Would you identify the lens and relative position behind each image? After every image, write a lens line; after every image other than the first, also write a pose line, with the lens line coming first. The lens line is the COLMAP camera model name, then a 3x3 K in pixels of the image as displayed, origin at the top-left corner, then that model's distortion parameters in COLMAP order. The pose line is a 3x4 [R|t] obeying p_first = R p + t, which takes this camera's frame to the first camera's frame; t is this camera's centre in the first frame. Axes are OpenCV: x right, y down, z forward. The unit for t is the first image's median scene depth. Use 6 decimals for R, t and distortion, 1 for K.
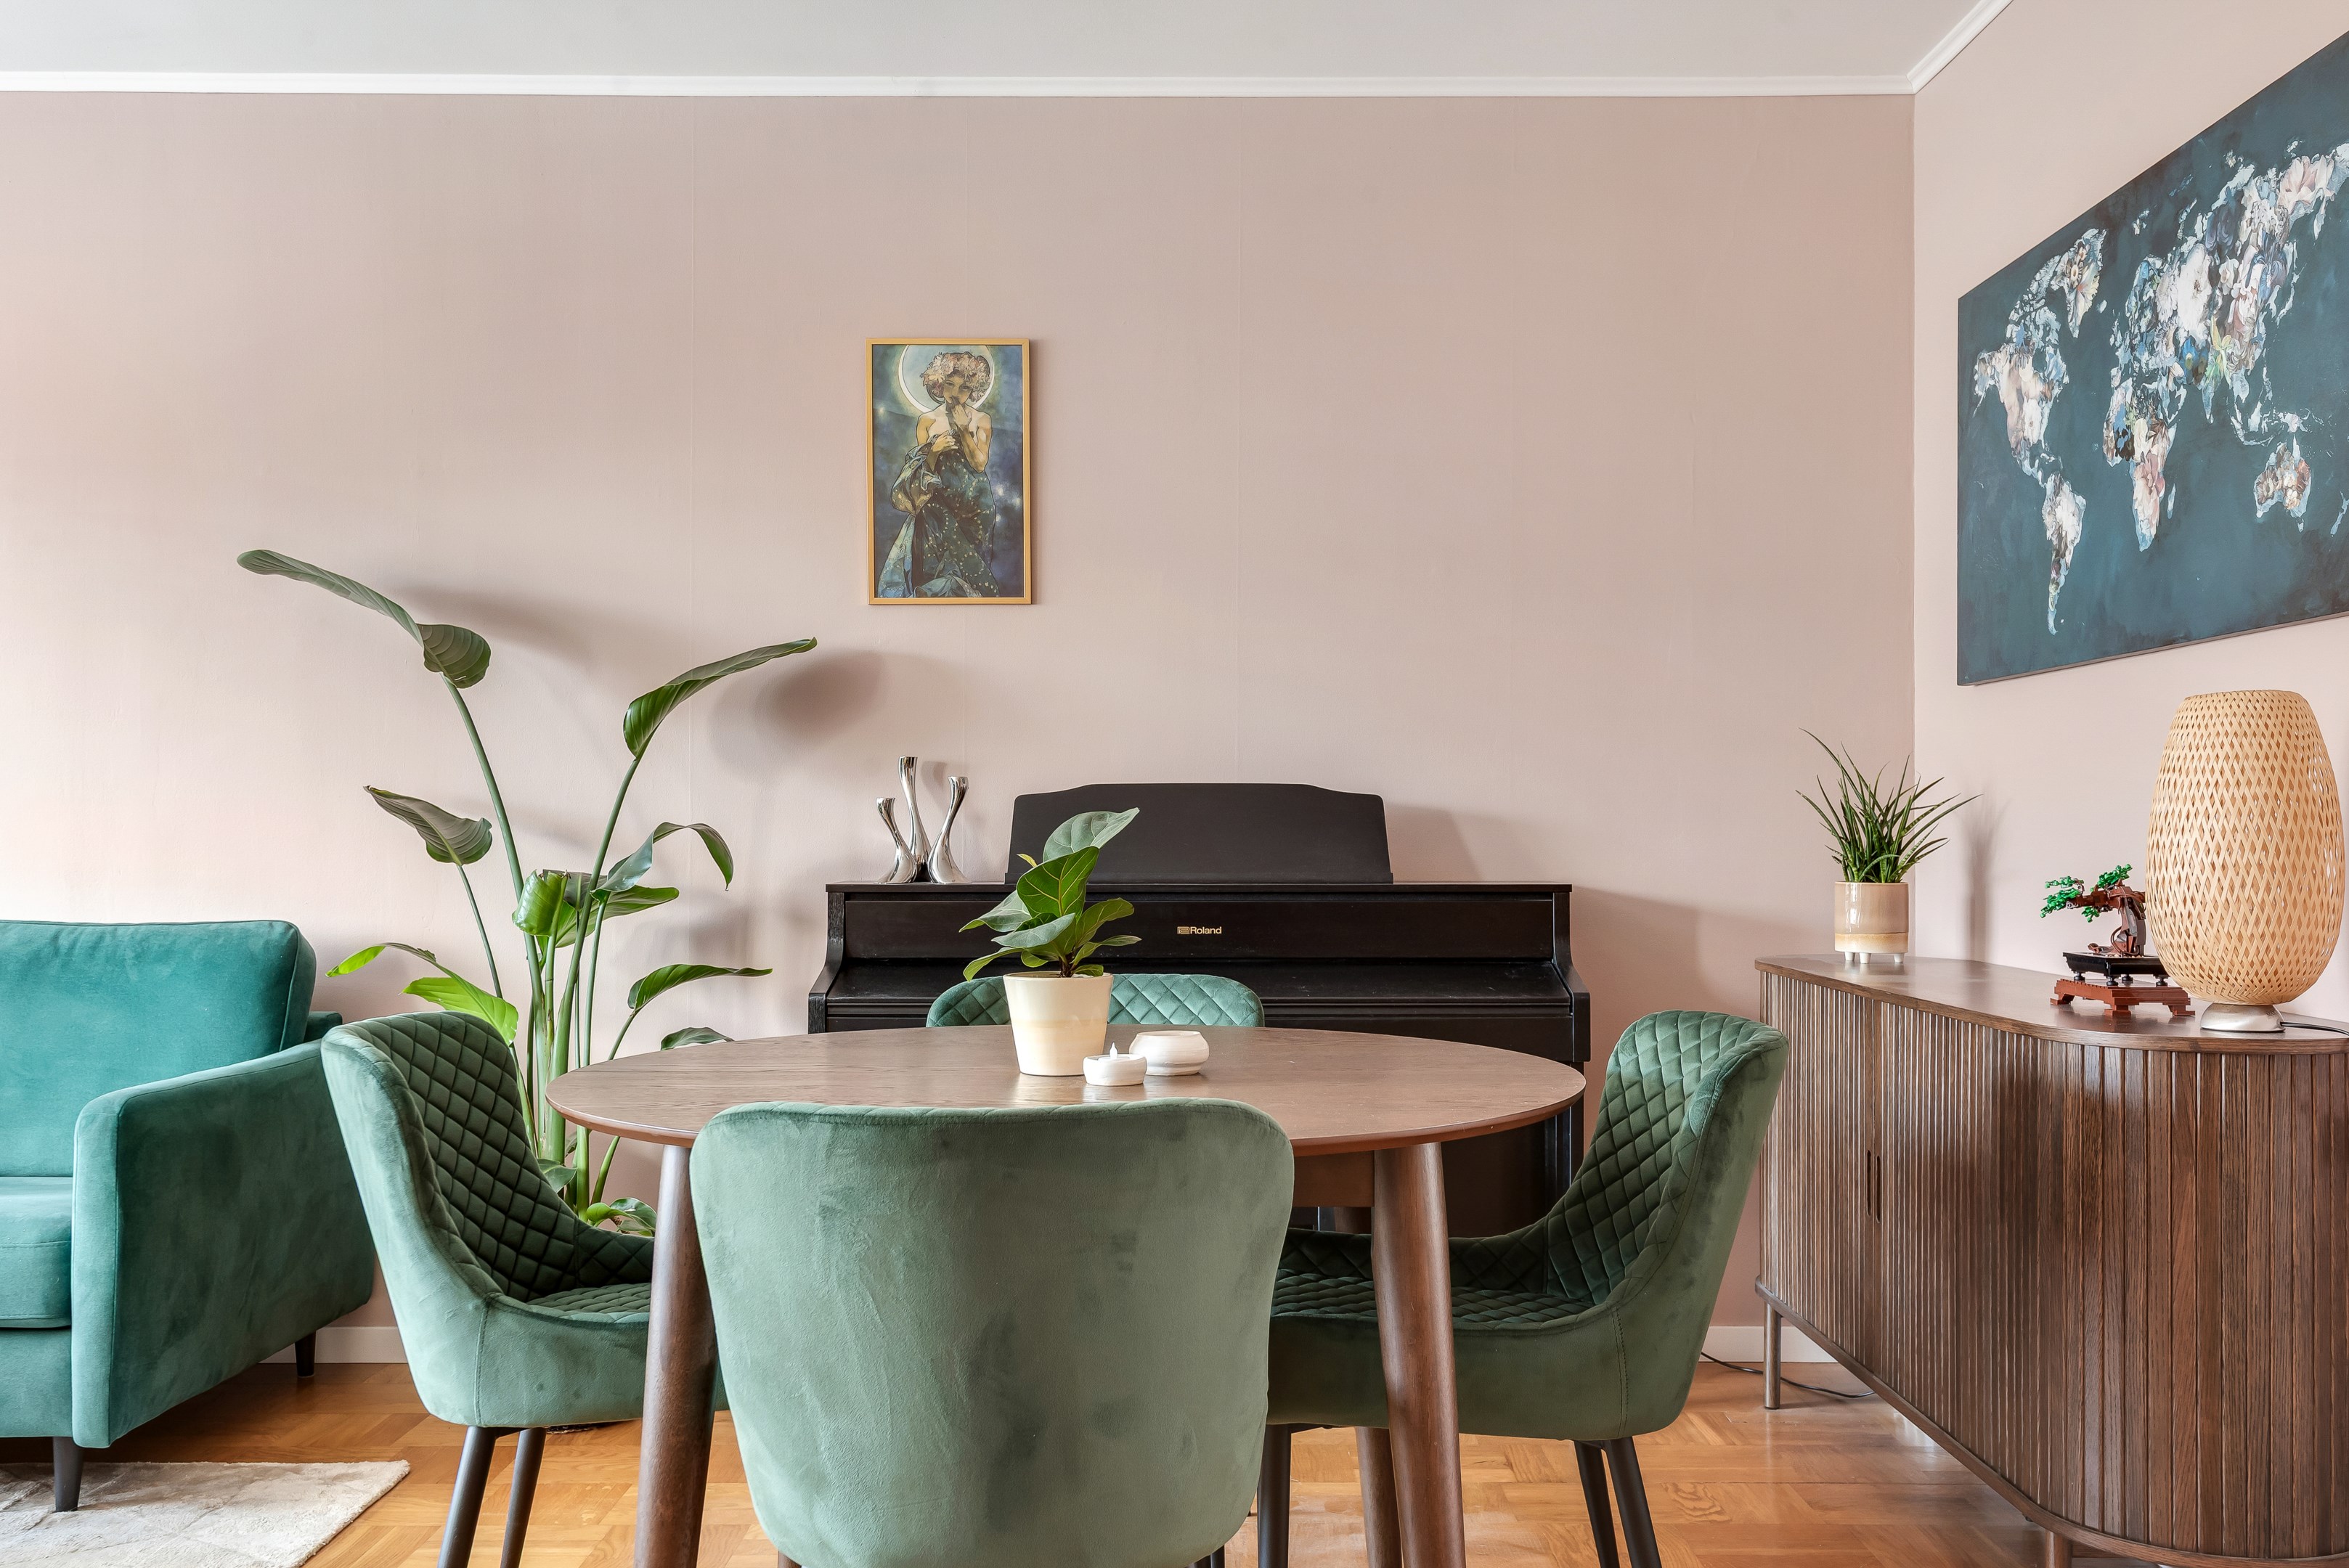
lens RADIAL K [[2108.6, 0, 1187.7], [0, 2108.6, 818.2], [0, 0, 1]] dist [0.043744, 0.002767]
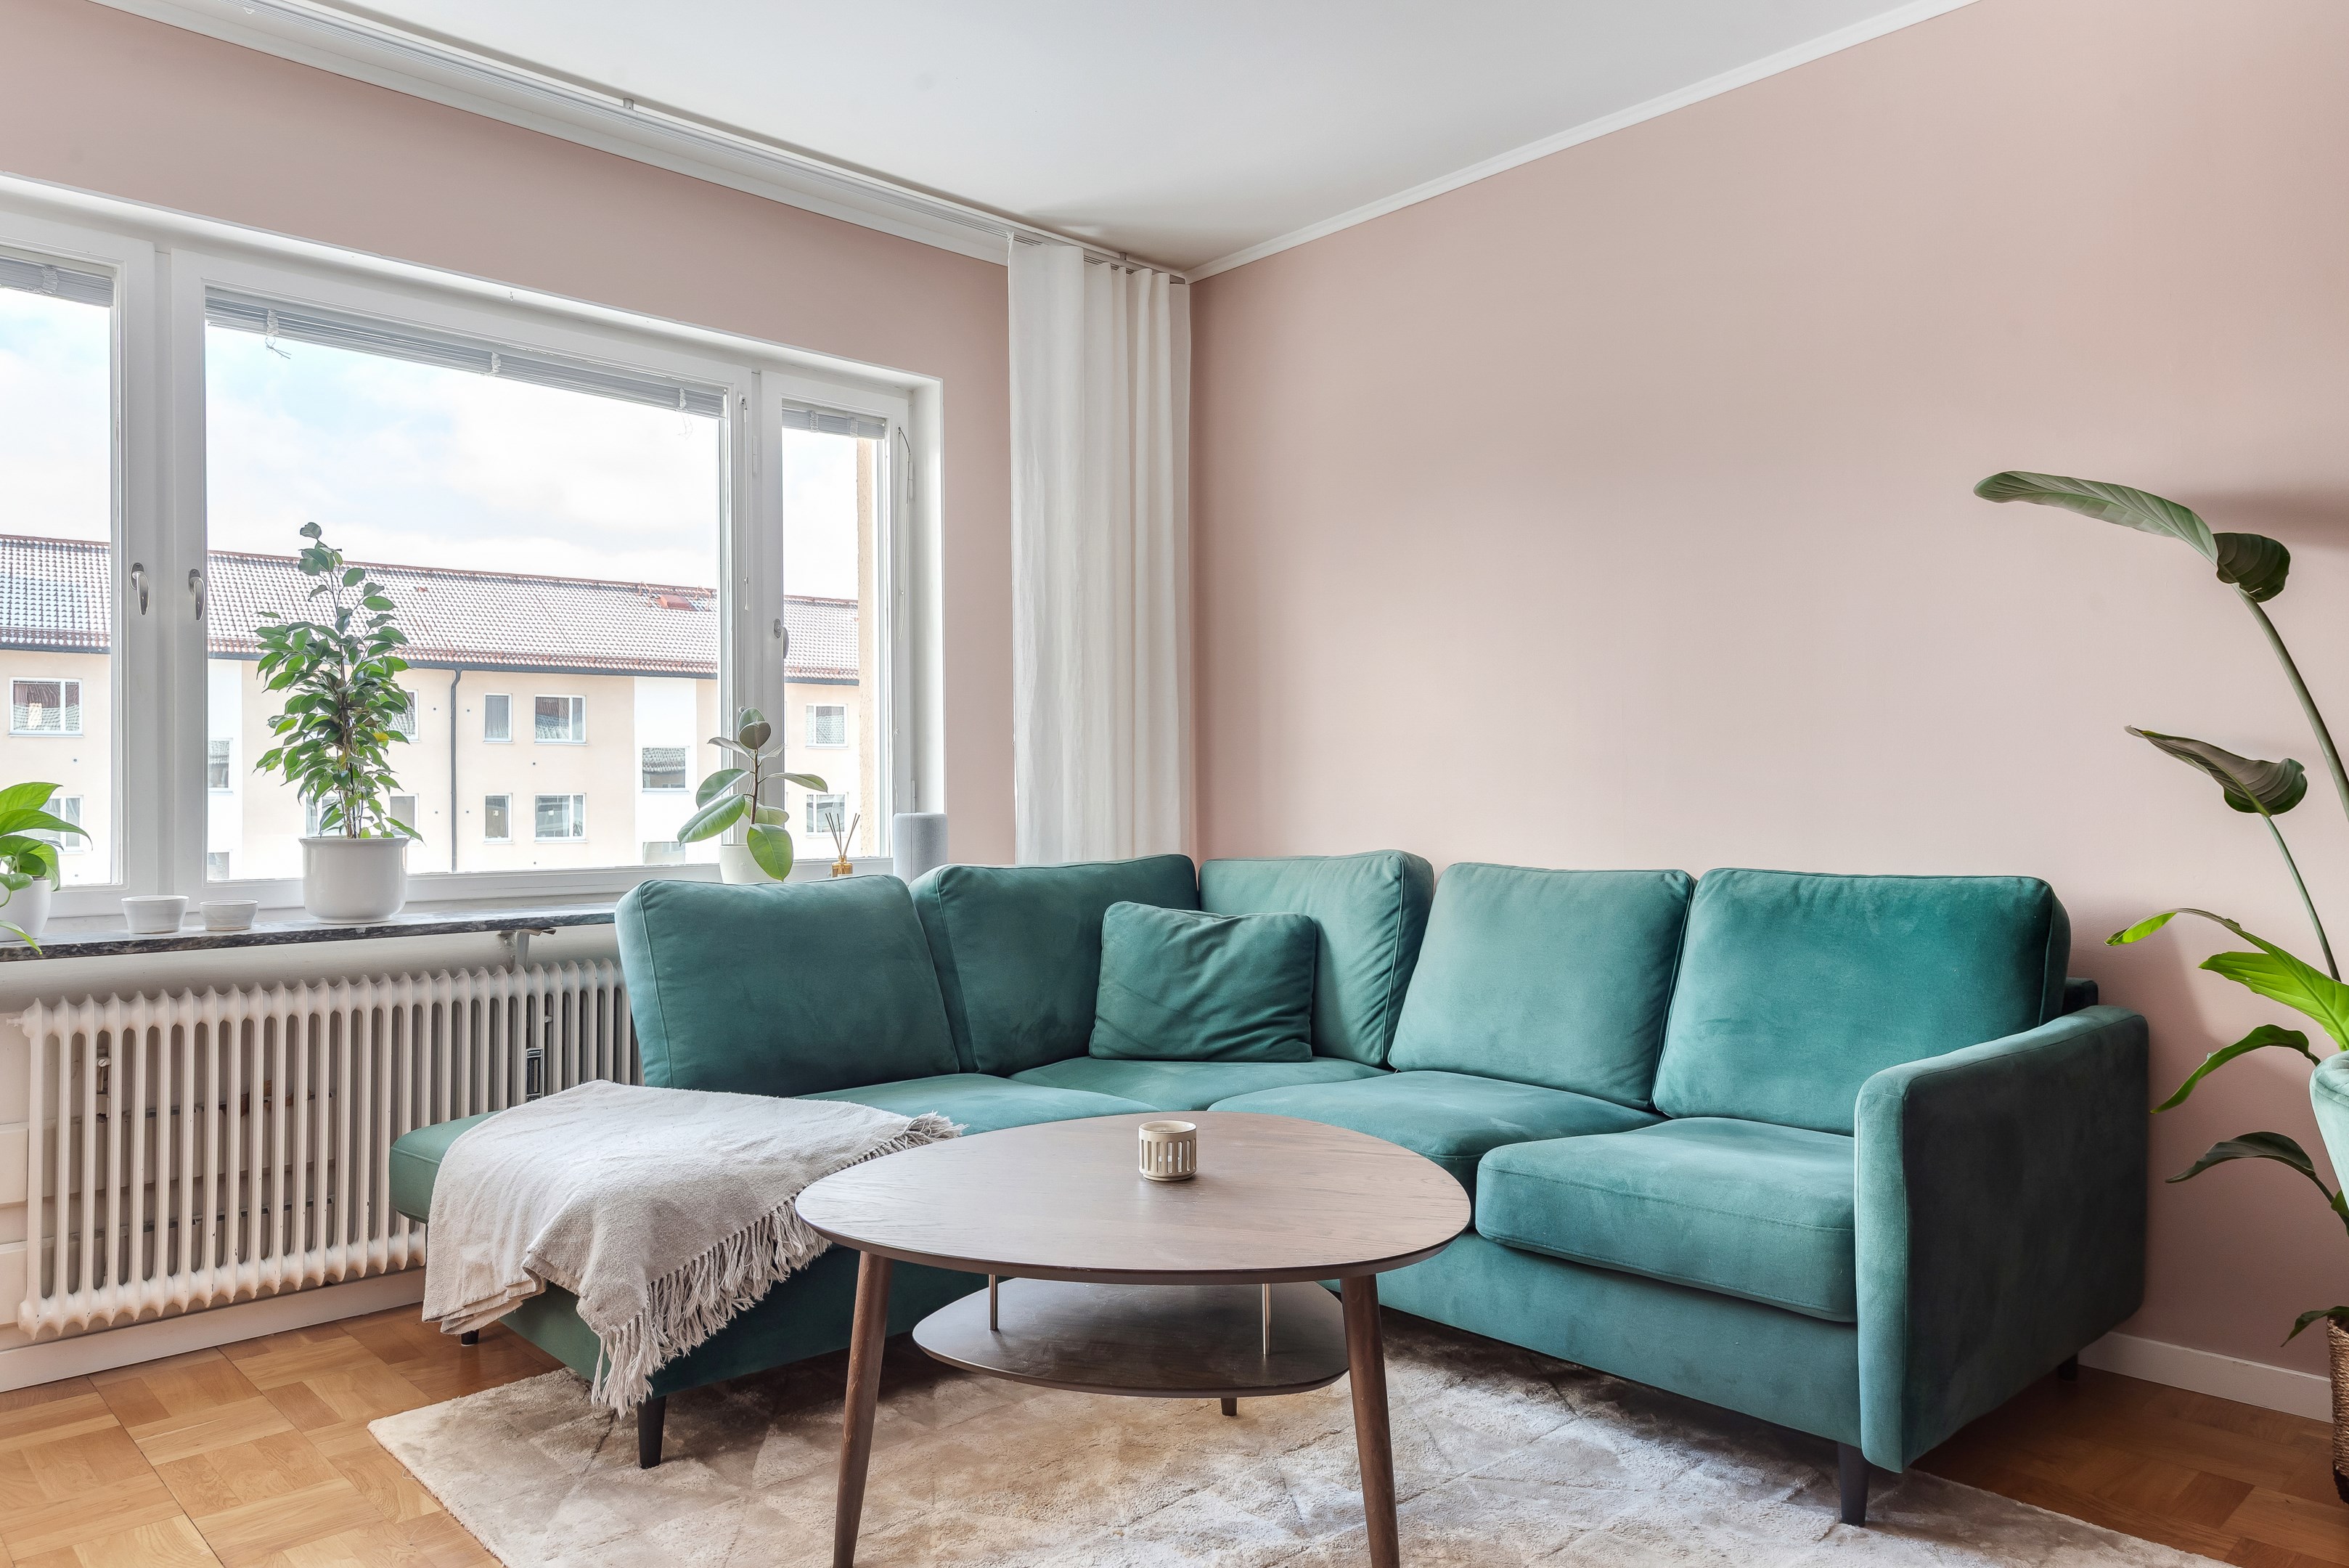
lens RADIAL K [[1545.6, 0, 1151.2], [0, 1545.6, 787.7], [0, 0, 1]] dist [0.009985, -0.005279]
pose [[0.674314, -0.013039, -0.738330, -0.193420], [0.012474, 0.999903, -0.006265, 0.009538], [0.738340, -0.004985, 0.674411, 0.279049]]
